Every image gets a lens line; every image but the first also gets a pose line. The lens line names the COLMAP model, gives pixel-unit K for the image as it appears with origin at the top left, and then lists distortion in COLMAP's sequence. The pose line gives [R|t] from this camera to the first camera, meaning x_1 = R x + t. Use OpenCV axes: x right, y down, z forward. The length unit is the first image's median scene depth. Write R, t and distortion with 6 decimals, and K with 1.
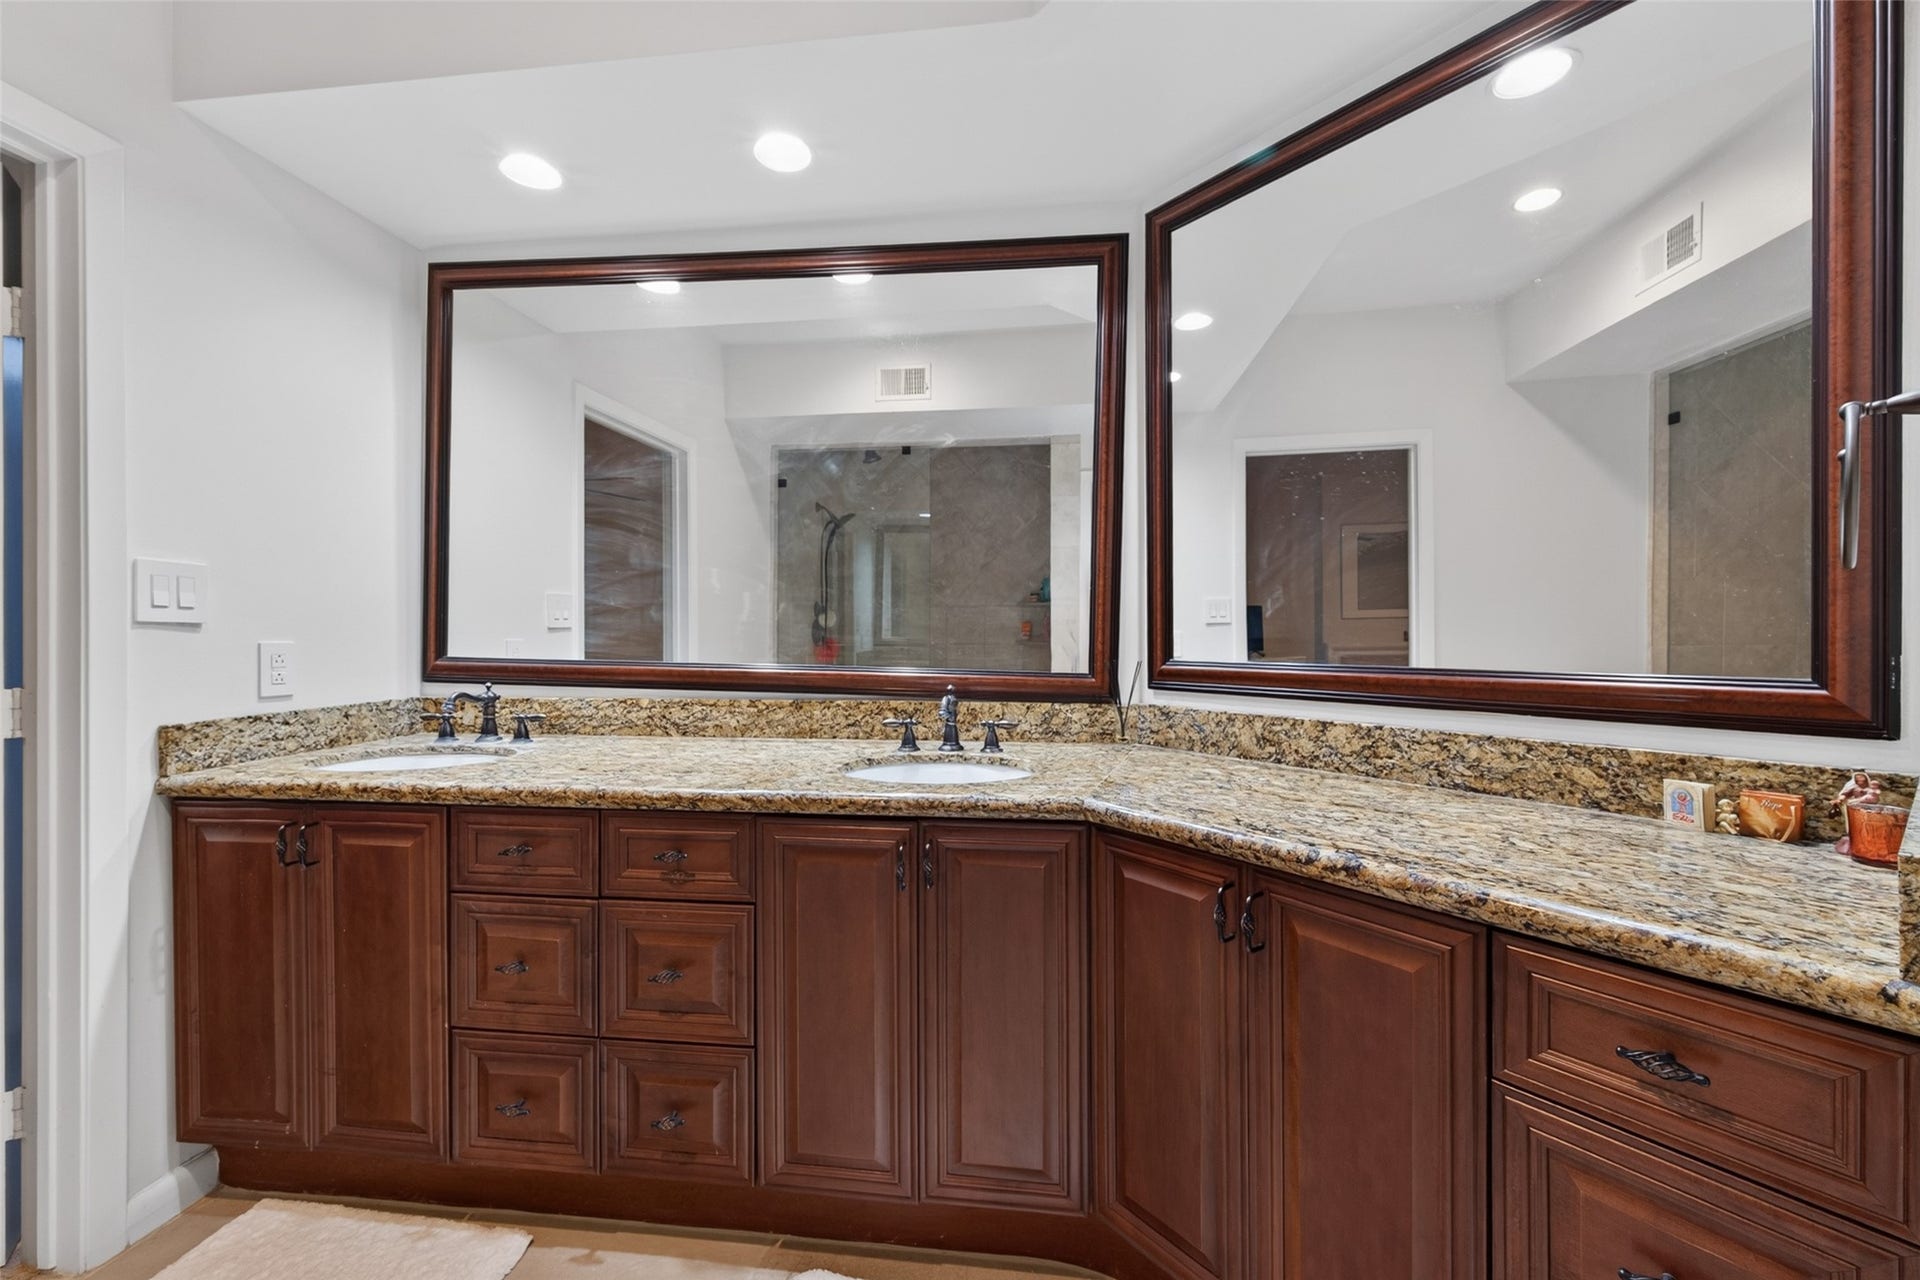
lens RADIAL K [[749.0, 0, 961.5], [0, 749.0, 629.9], [0, 0, 1]] dist [0.001841, -0.000095]
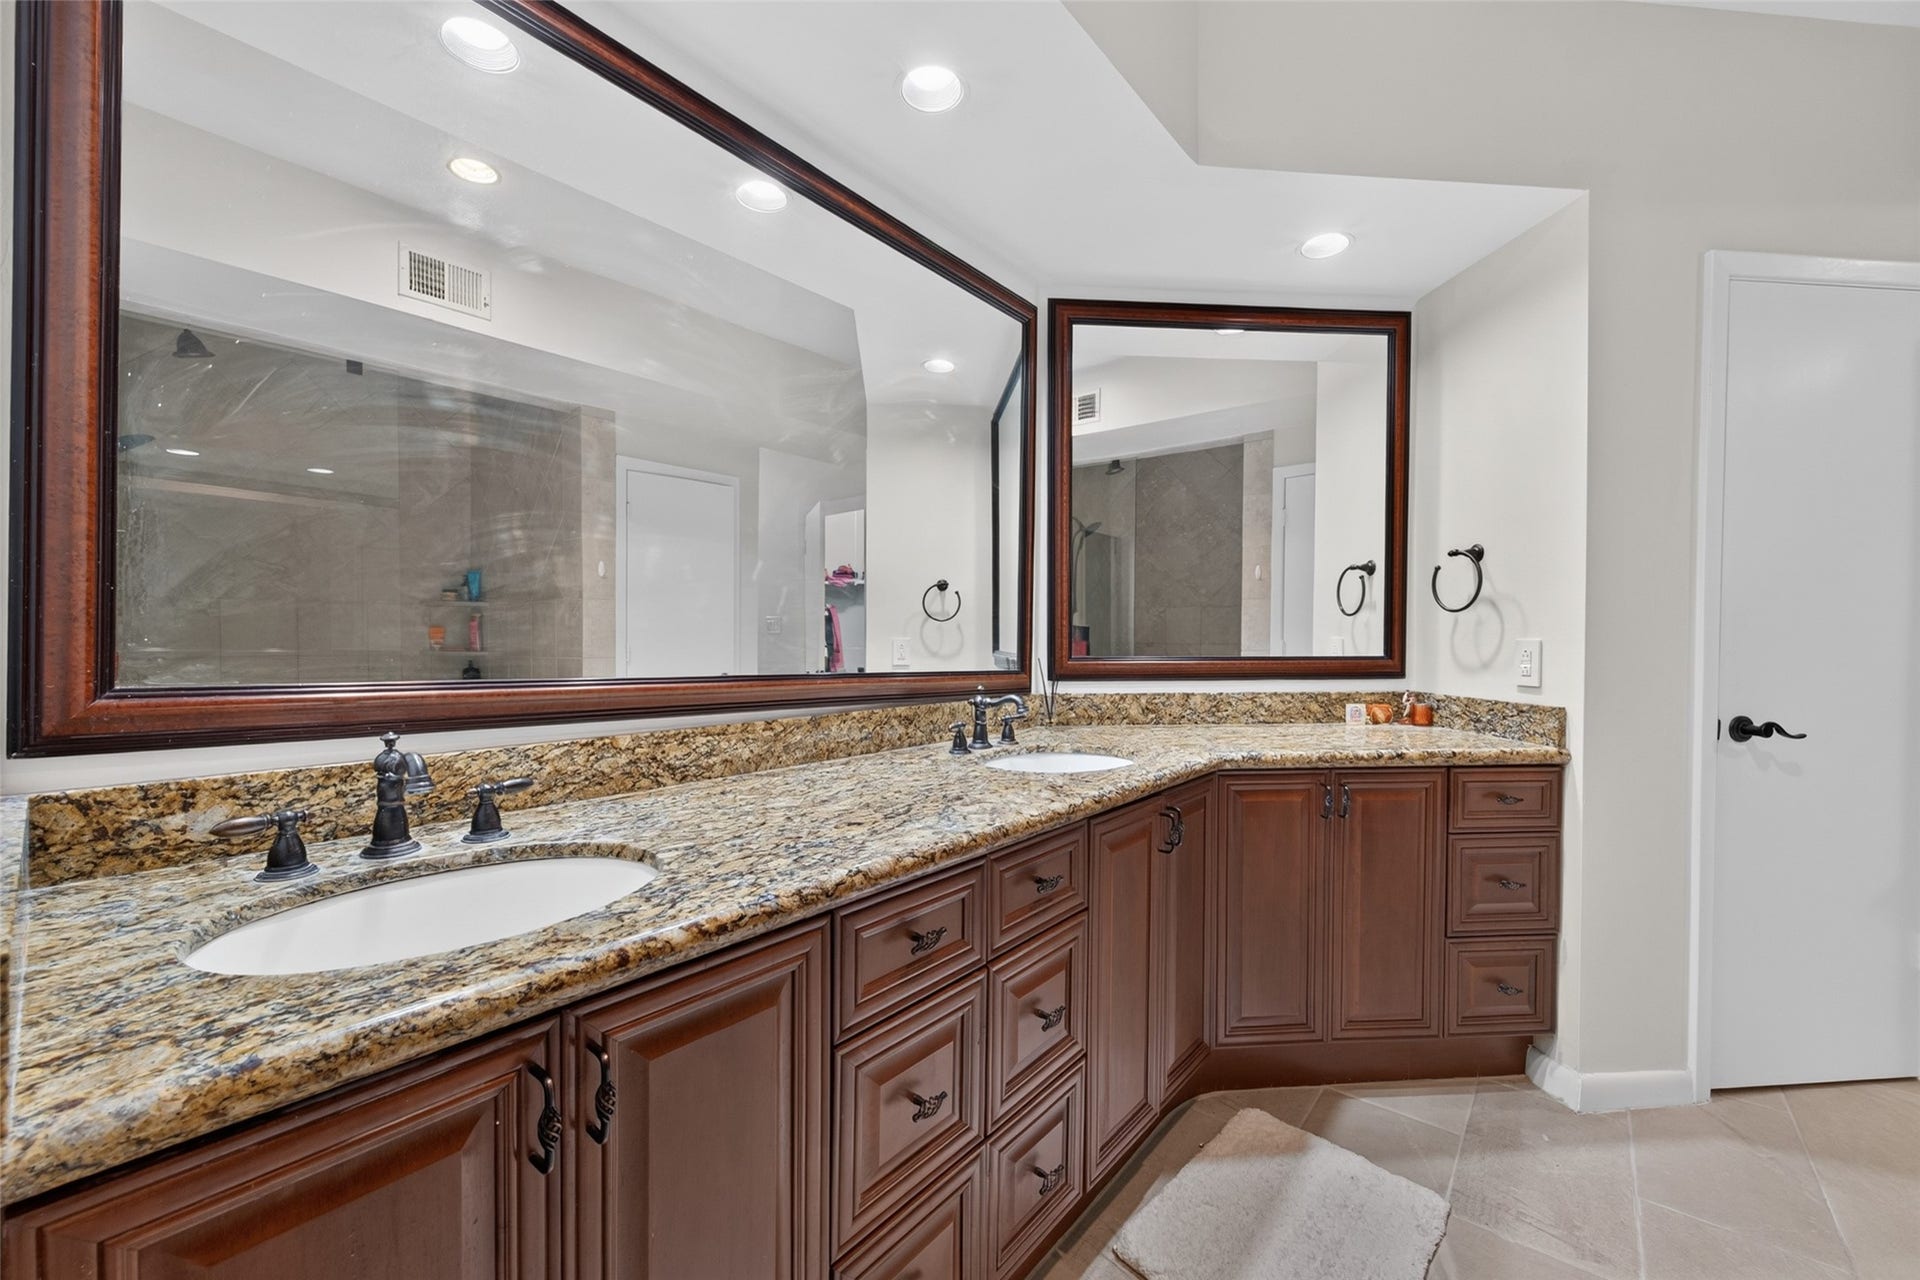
lens RADIAL K [[741.3, 0, 969.0], [0, 741.3, 640.3], [0, 0, 1]] dist [0.001571, -0.000399]
pose [[0.555297, -0.001521, 0.831651, -0.903933], [-0.003502, 0.999985, 0.004167, 0.006816], [-0.831645, -0.005226, 0.555283, 0.452476]]
